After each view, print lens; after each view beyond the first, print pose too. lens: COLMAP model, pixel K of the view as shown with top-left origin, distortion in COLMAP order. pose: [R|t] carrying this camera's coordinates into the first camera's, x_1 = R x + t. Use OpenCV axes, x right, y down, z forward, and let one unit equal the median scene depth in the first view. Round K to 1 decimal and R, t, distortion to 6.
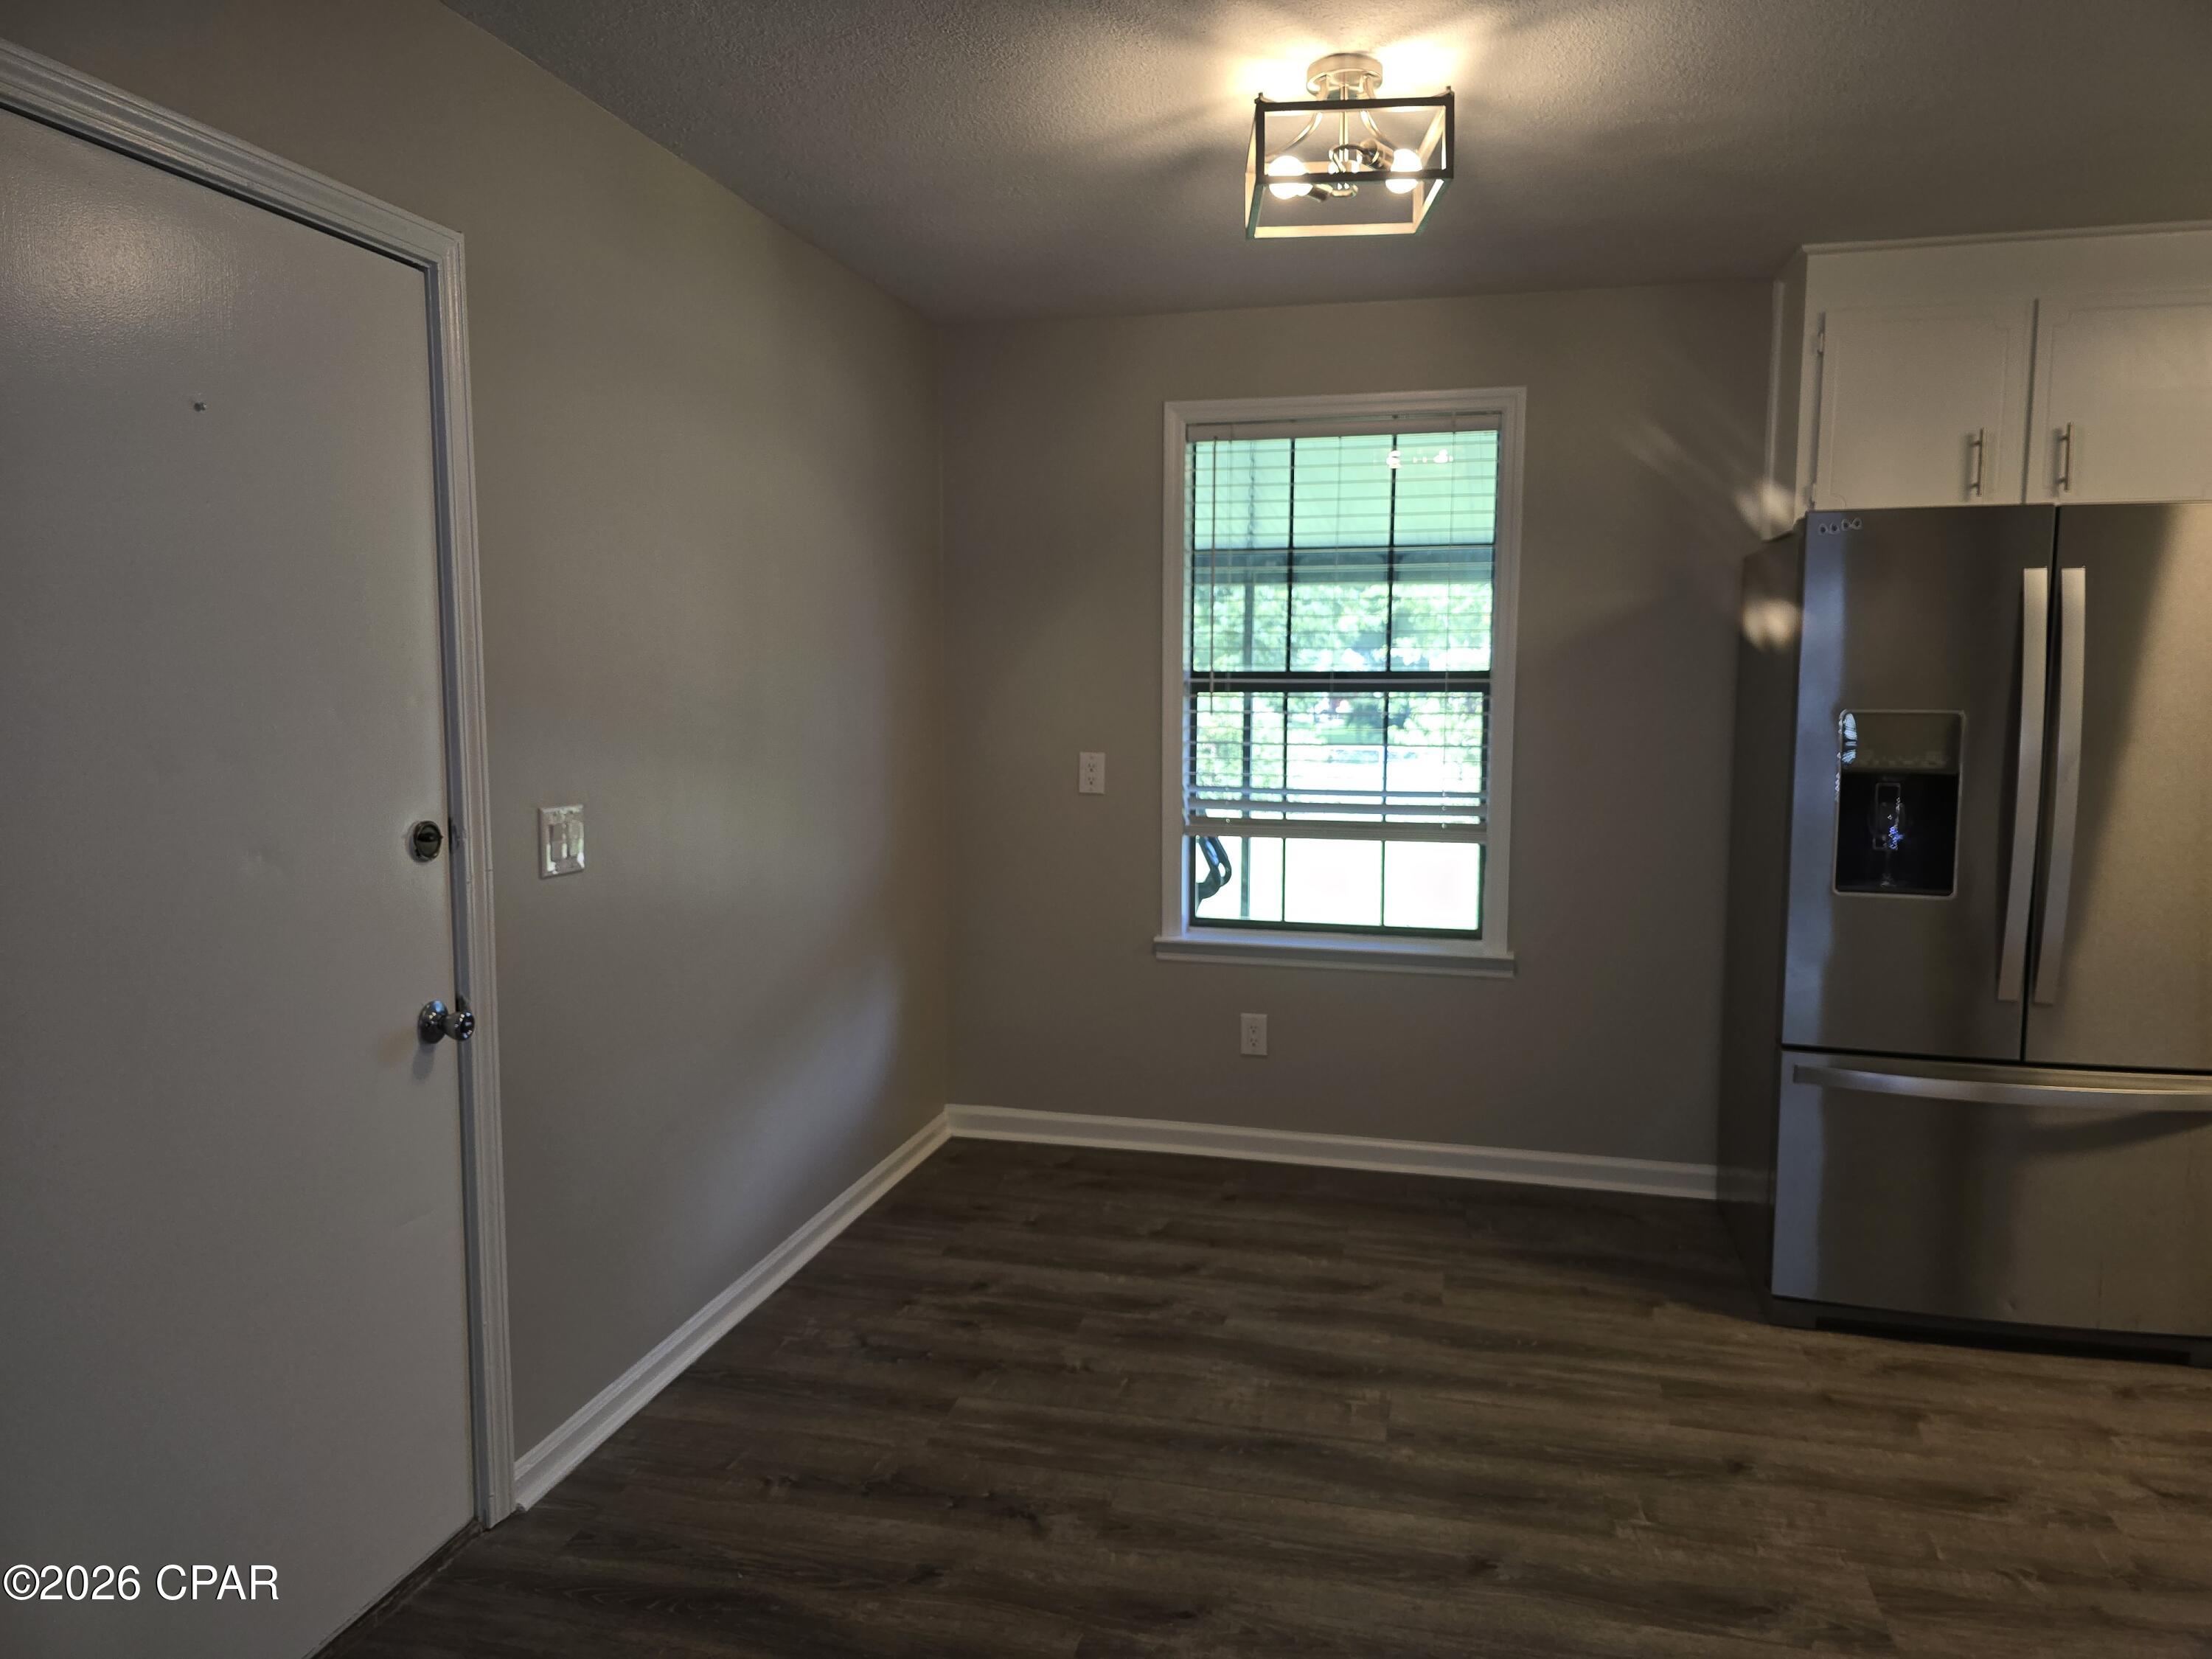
lens RADIAL K [[1487.3, 0, 1118.9], [0, 1487.3, 831.0], [0, 0, 1]] dist [0.073802, -0.070542]
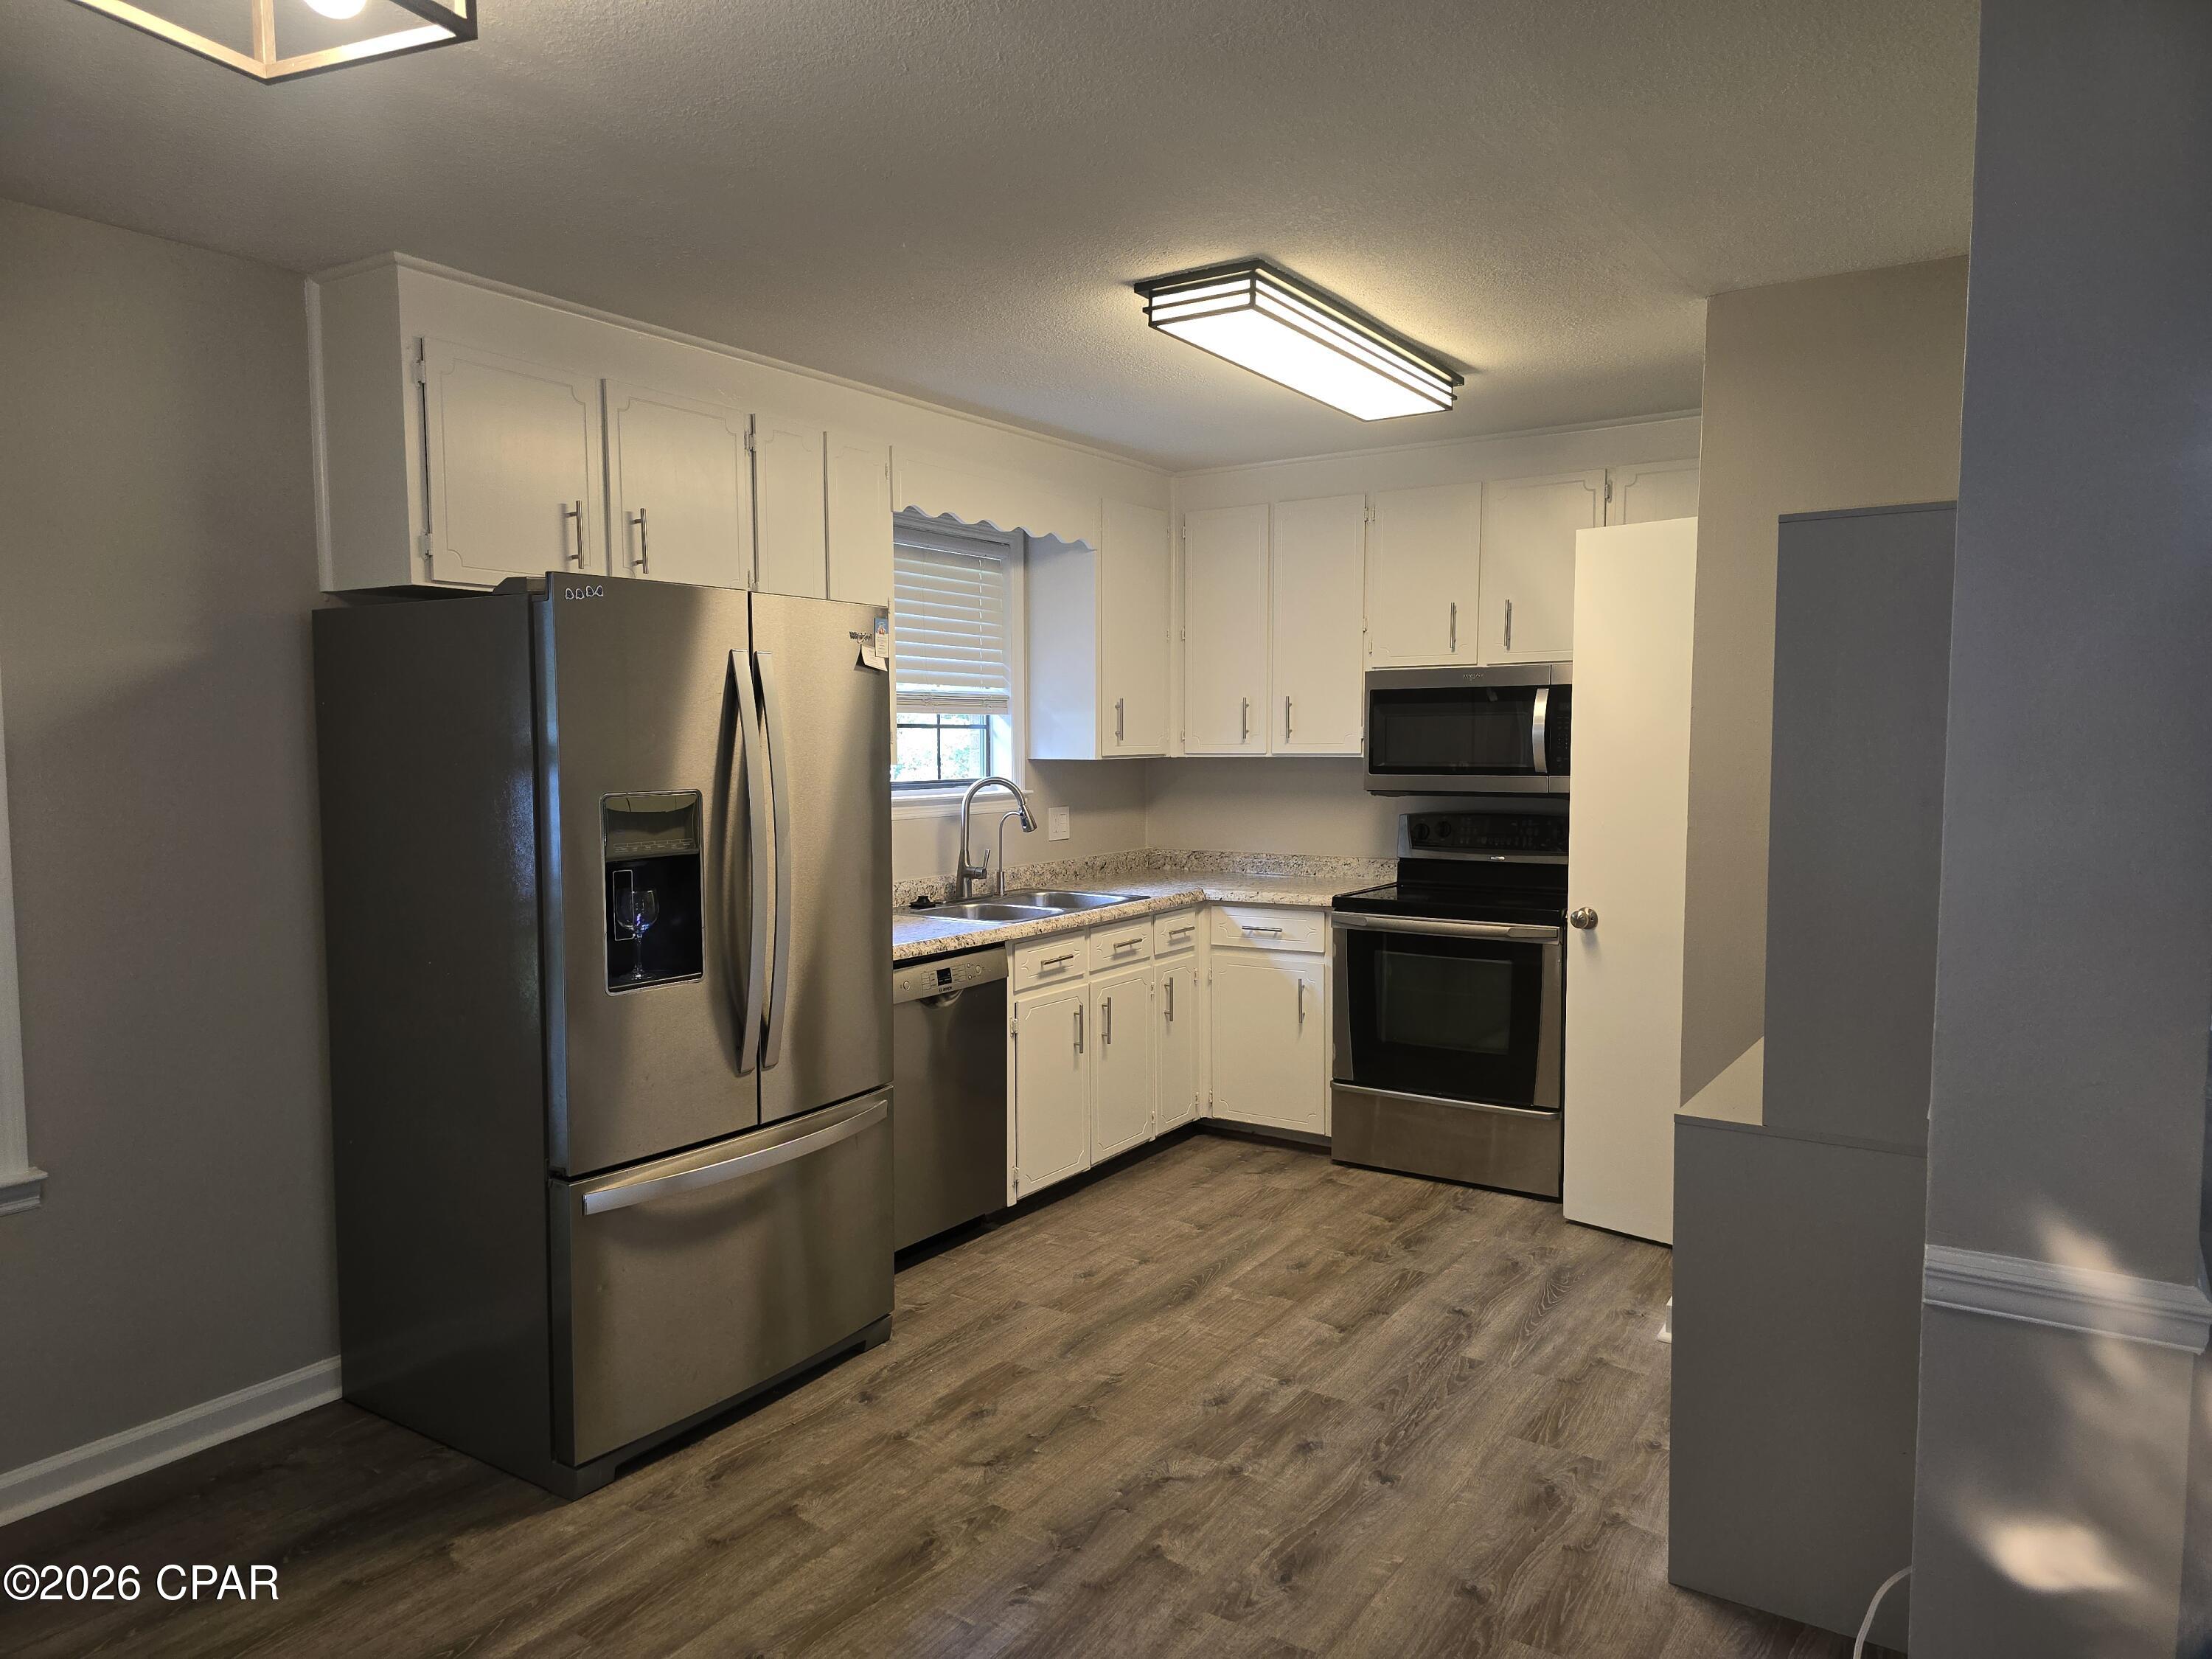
lens RADIAL K [[1487.3, 0, 1092.2], [0, 1487.3, 836.6], [0, 0, 1]] dist [0.073802, -0.070542]
pose [[0.348353, -0.071021, 0.934669, -0.265181], [0.100680, 0.994192, 0.038020, -0.059393], [-0.931941, 0.080858, 0.353481, 0.407727]]
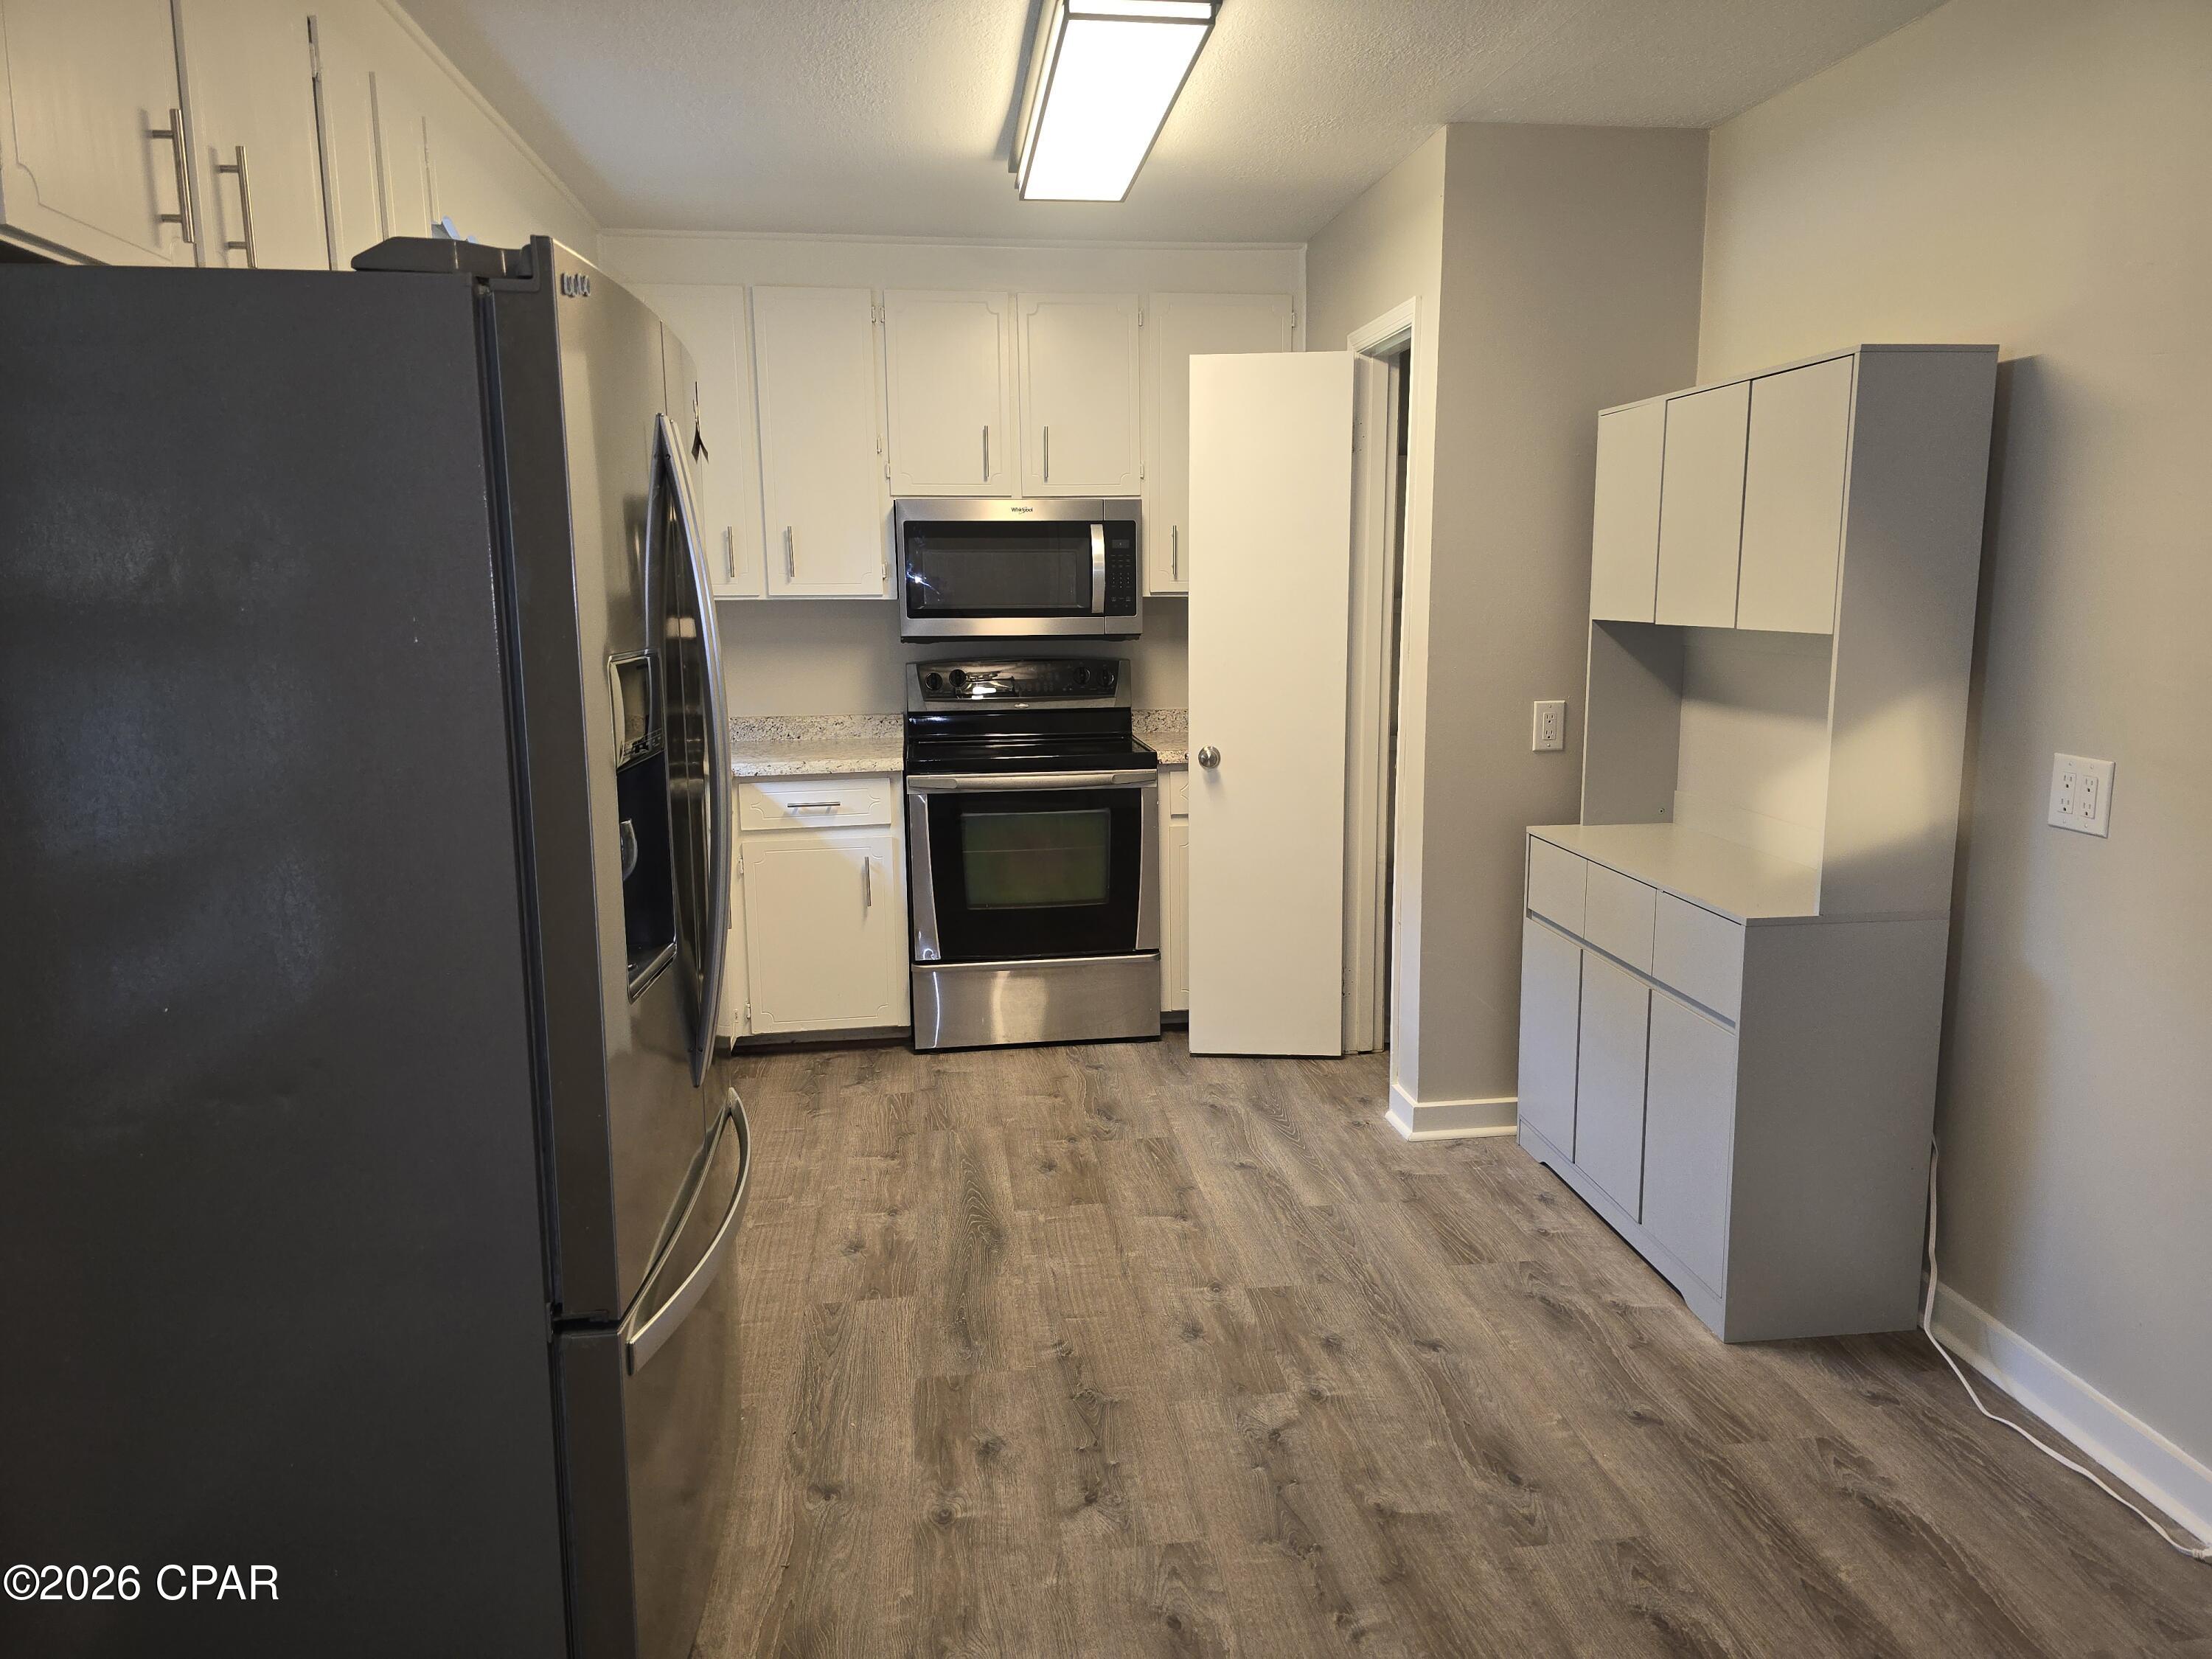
lens RADIAL K [[1487.3, 0, 1115.9], [0, 1487.3, 823.6], [0, 0, 1]] dist [0.073802, -0.070542]
pose [[-0.355317, -0.152606, 0.922205, -0.065726], [0.102502, 0.974272, 0.200716, -0.110338], [-0.929109, 0.165846, -0.330533, 1.019955]]
